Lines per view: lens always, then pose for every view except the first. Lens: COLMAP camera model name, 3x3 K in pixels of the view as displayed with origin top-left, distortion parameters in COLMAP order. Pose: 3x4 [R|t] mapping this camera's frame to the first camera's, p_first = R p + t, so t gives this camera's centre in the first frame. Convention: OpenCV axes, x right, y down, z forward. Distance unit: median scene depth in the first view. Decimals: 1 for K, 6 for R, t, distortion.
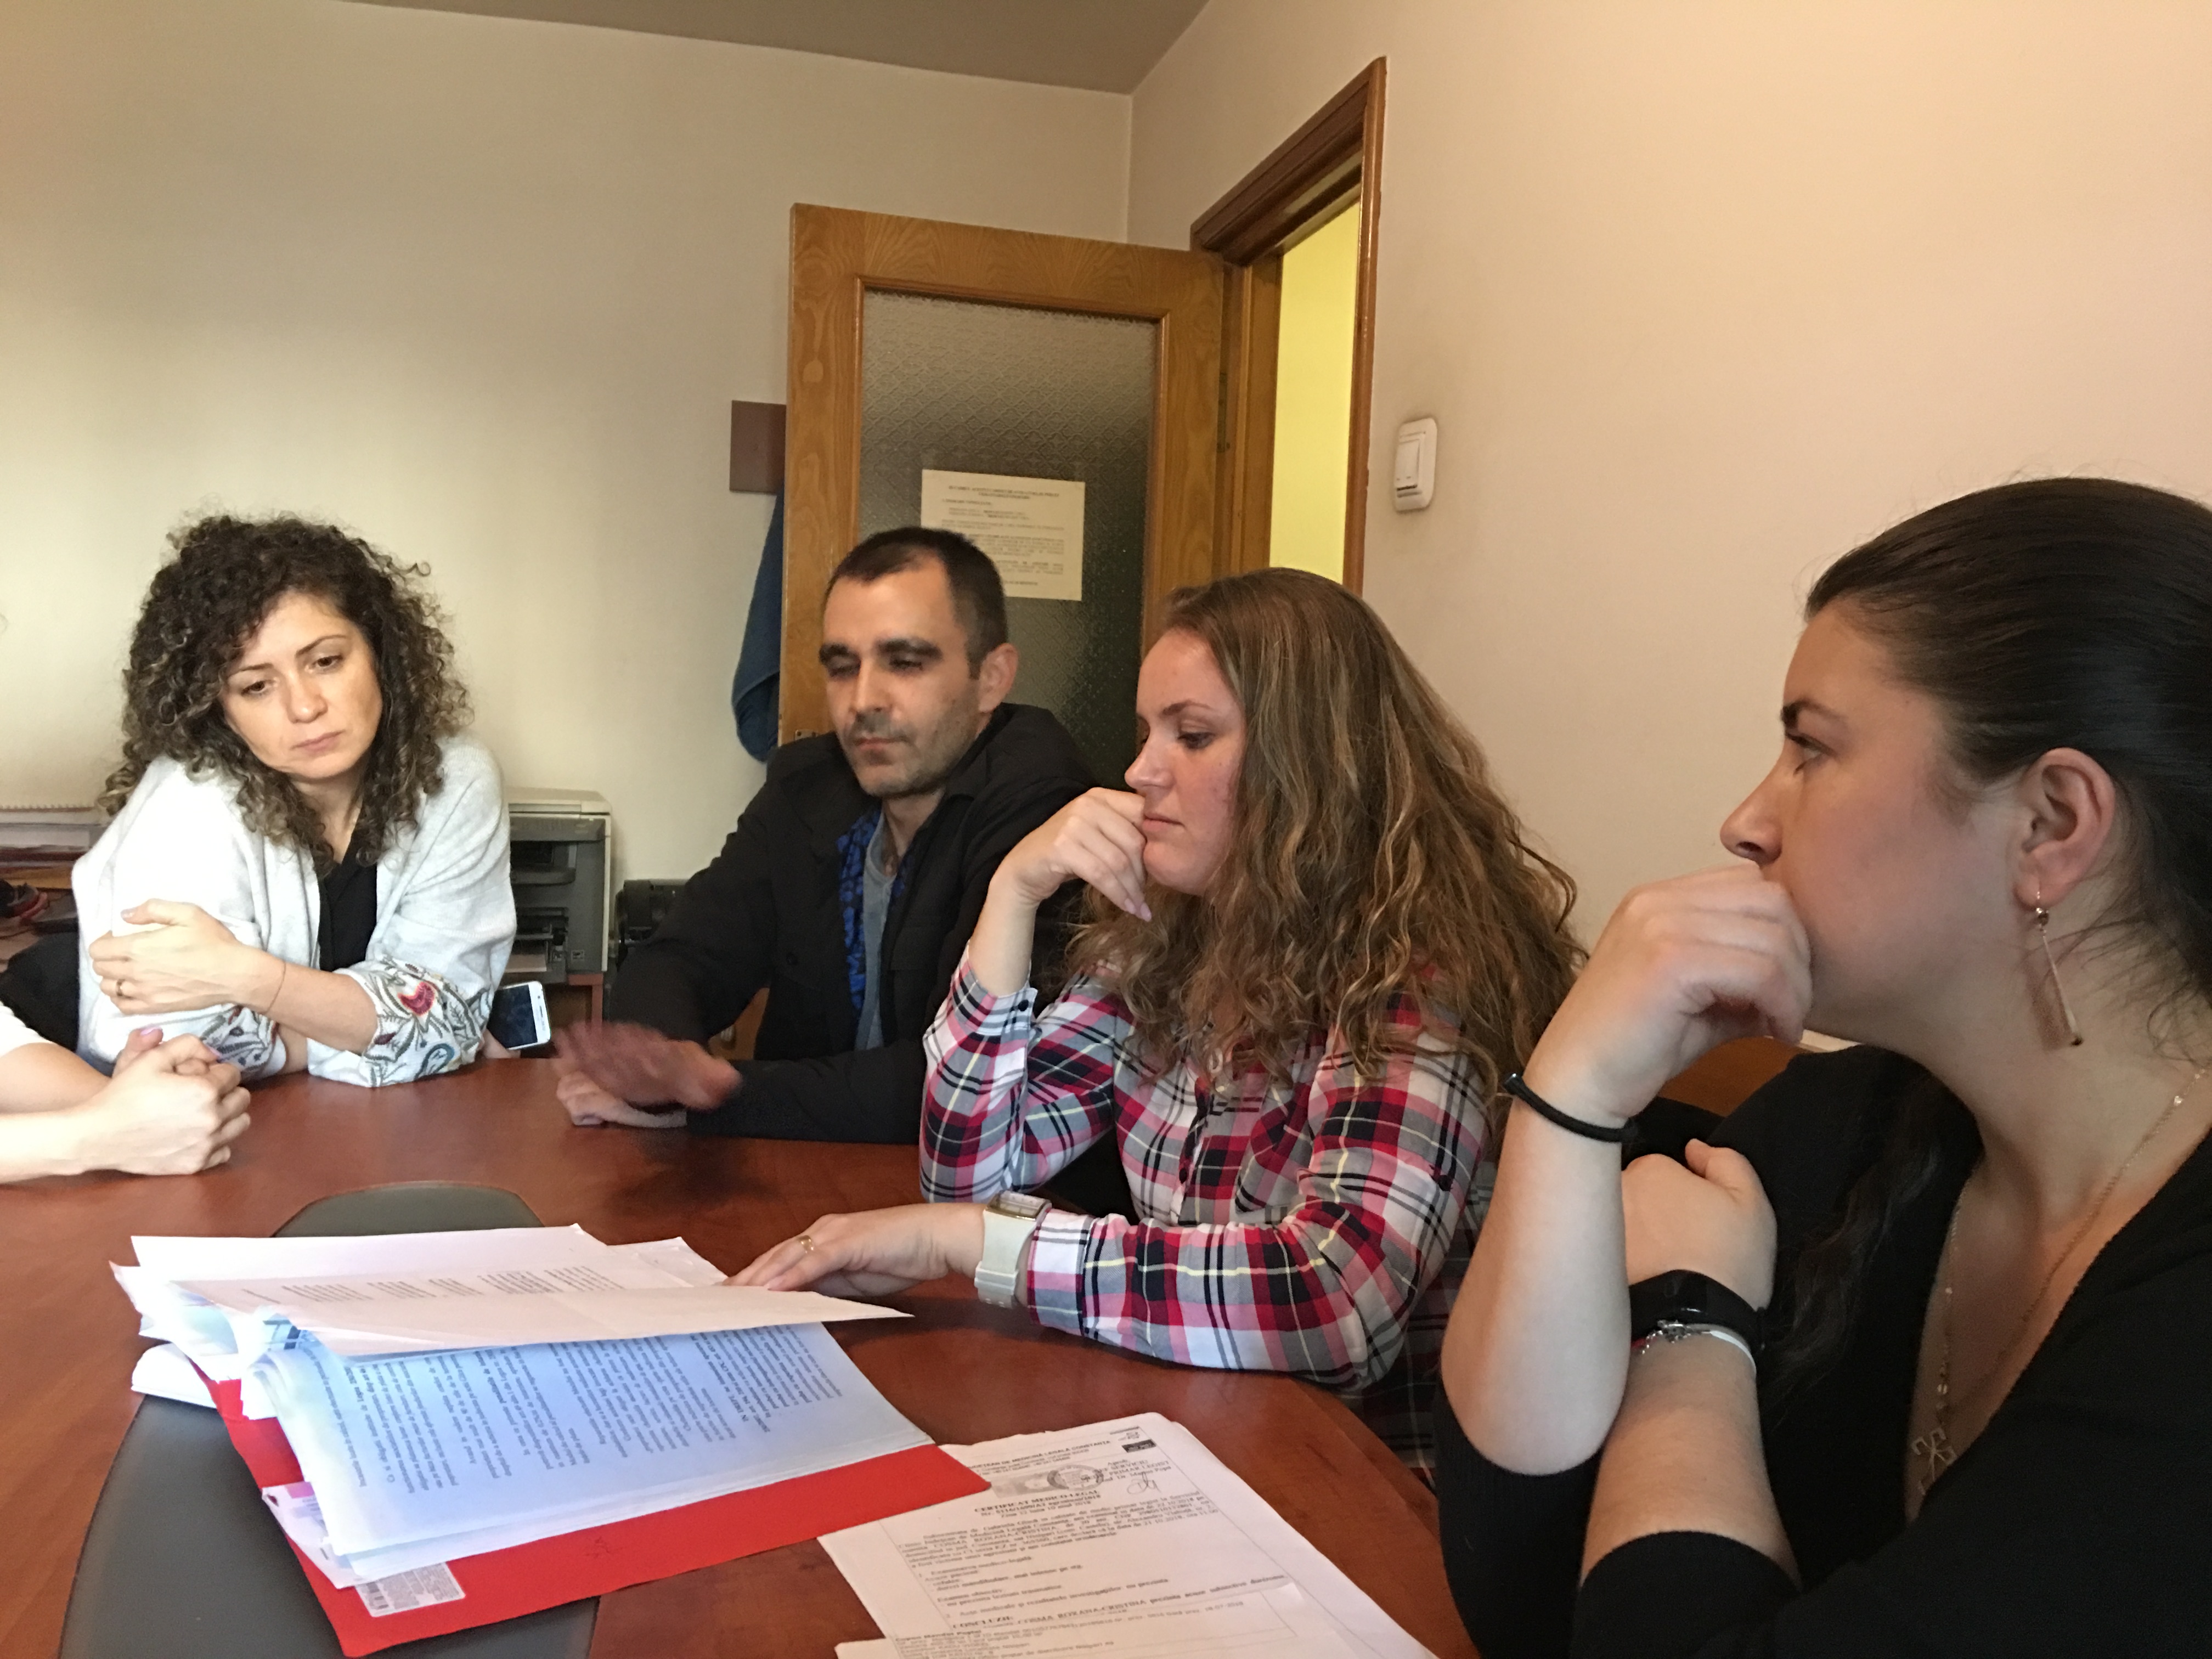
lens RADIAL K [[1821.5, 0, 1098.8], [0, 1821.5, 776.7], [0, 0, 1]] dist [0.090298, -0.115035]
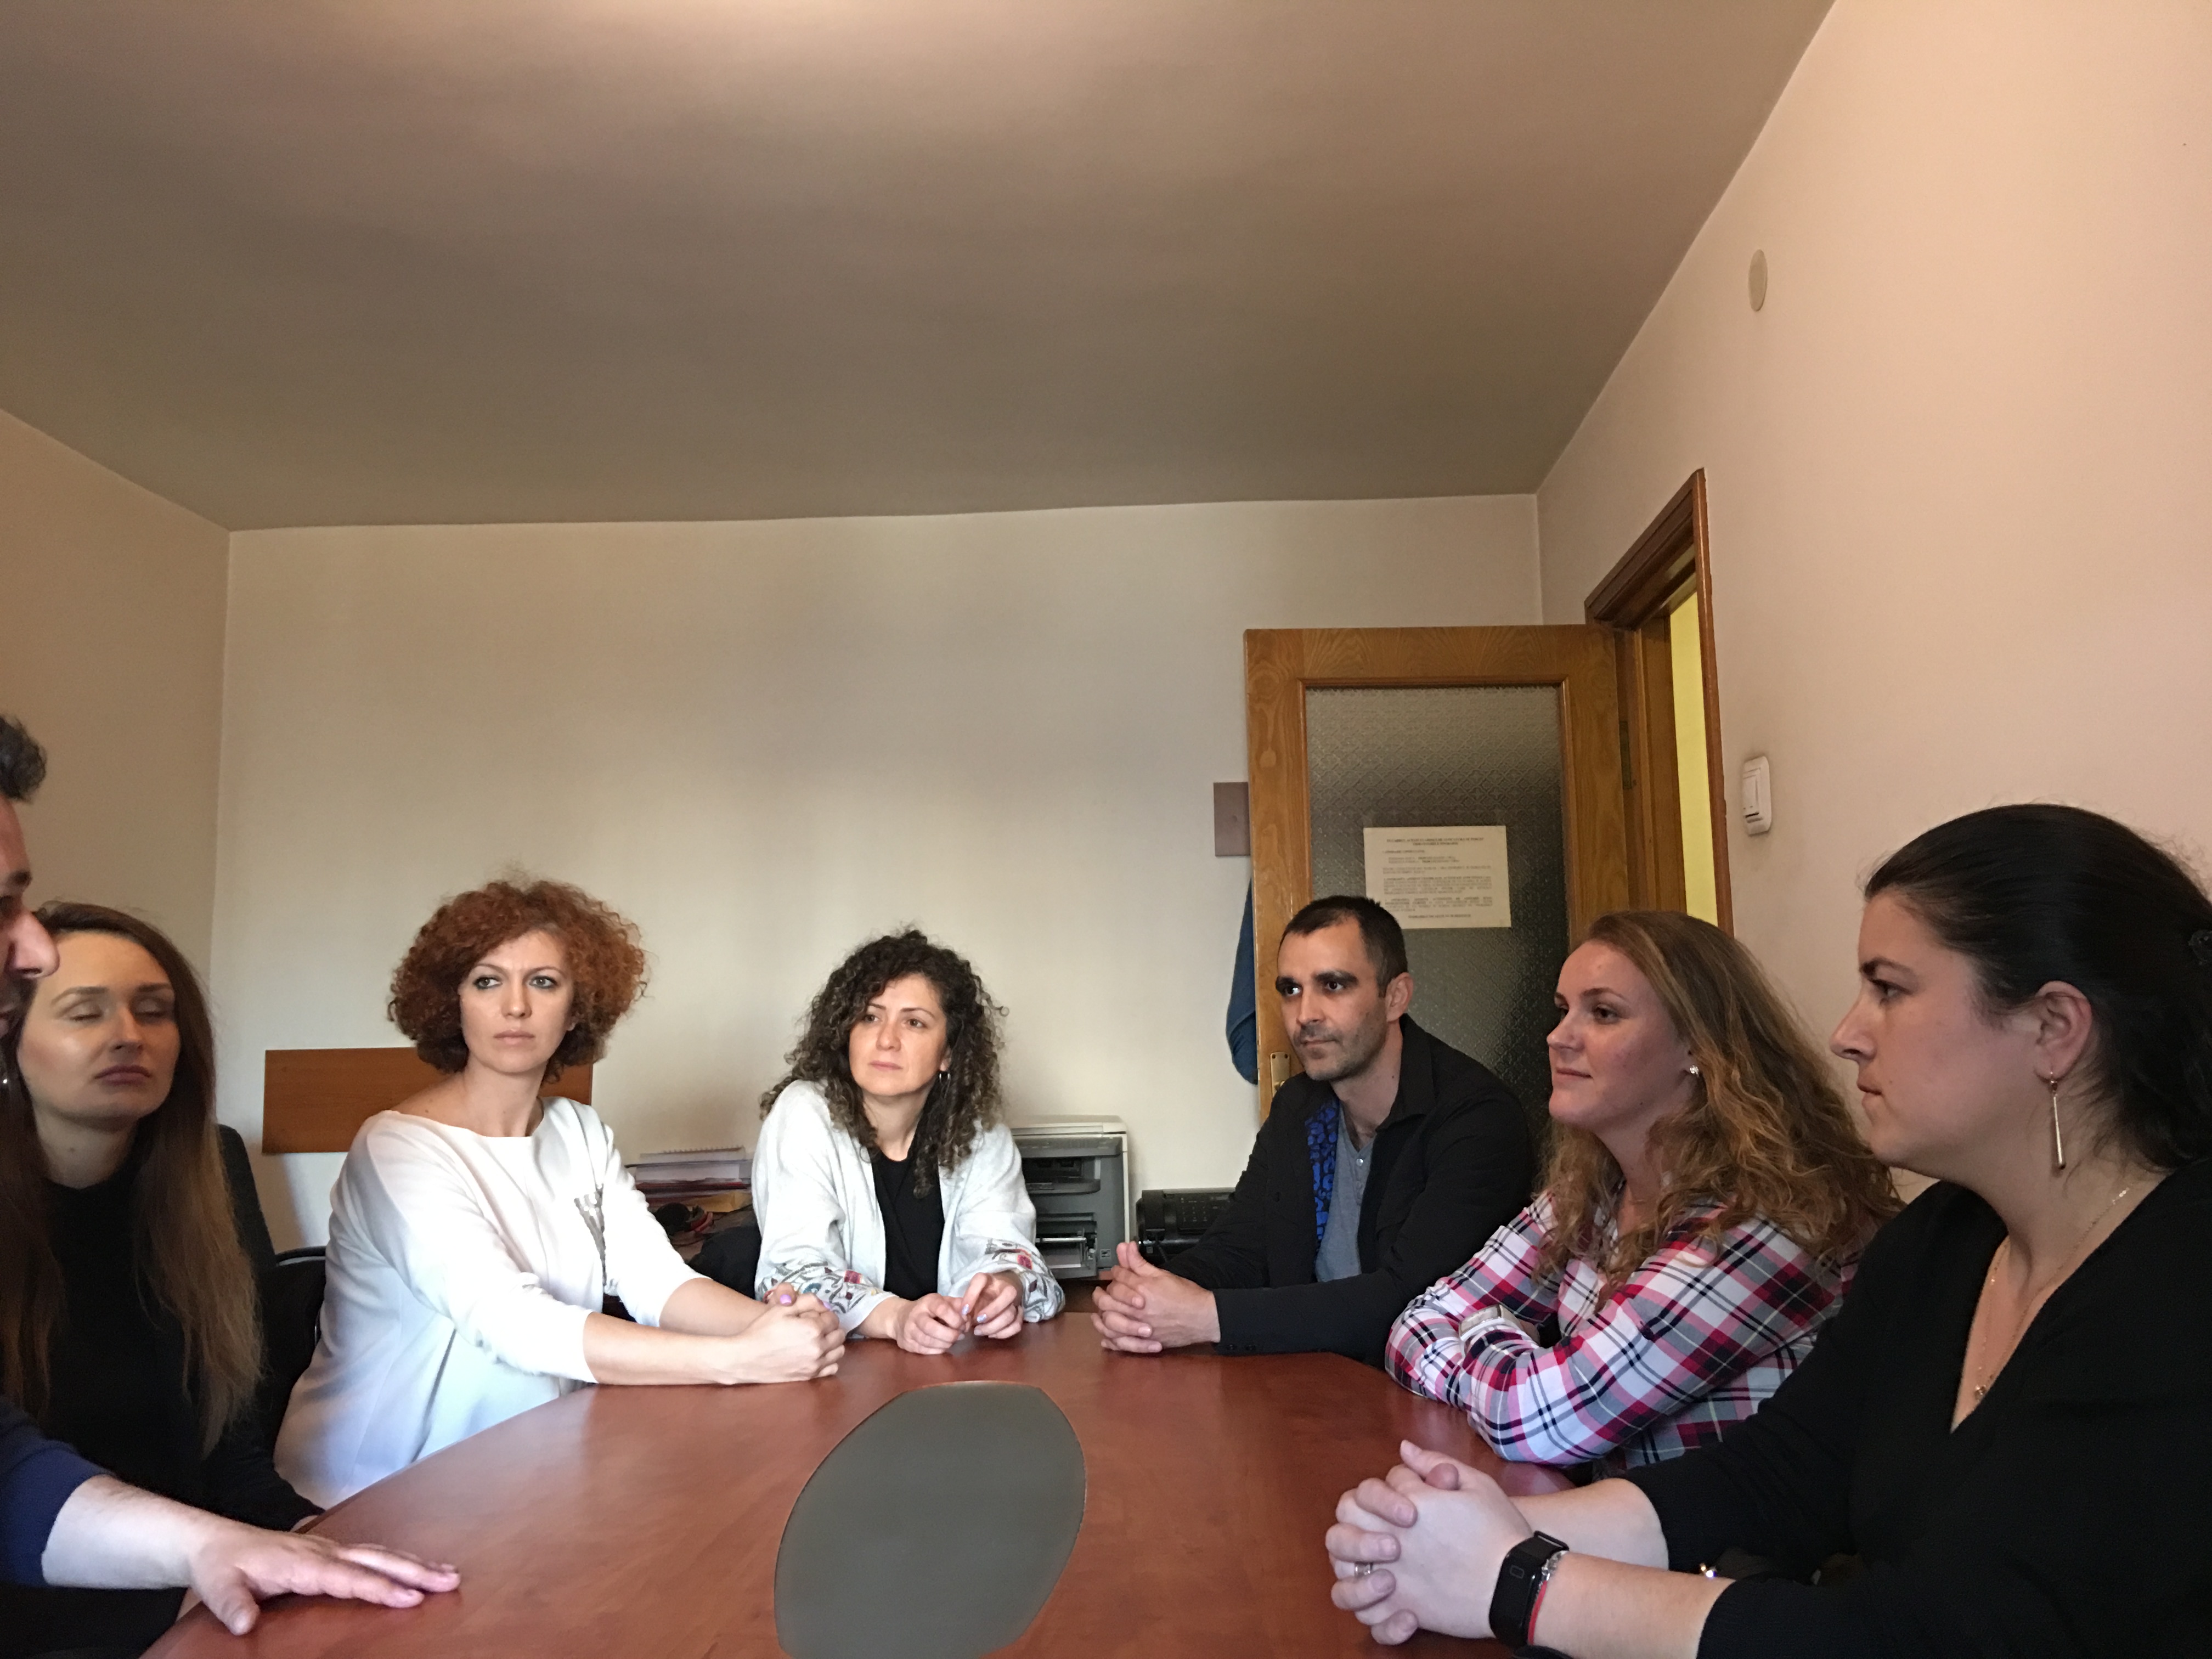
lens RADIAL K [[1827.6, 0, 1086.4], [0, 1827.6, 815.9], [0, 0, 1]] dist [0.057932, -0.097164]
pose [[0.960166, -0.090023, -0.264532, 0.047197], [0.044927, 0.984102, -0.171830, 0.021502], [0.275795, 0.153100, 0.948945, -0.187386]]
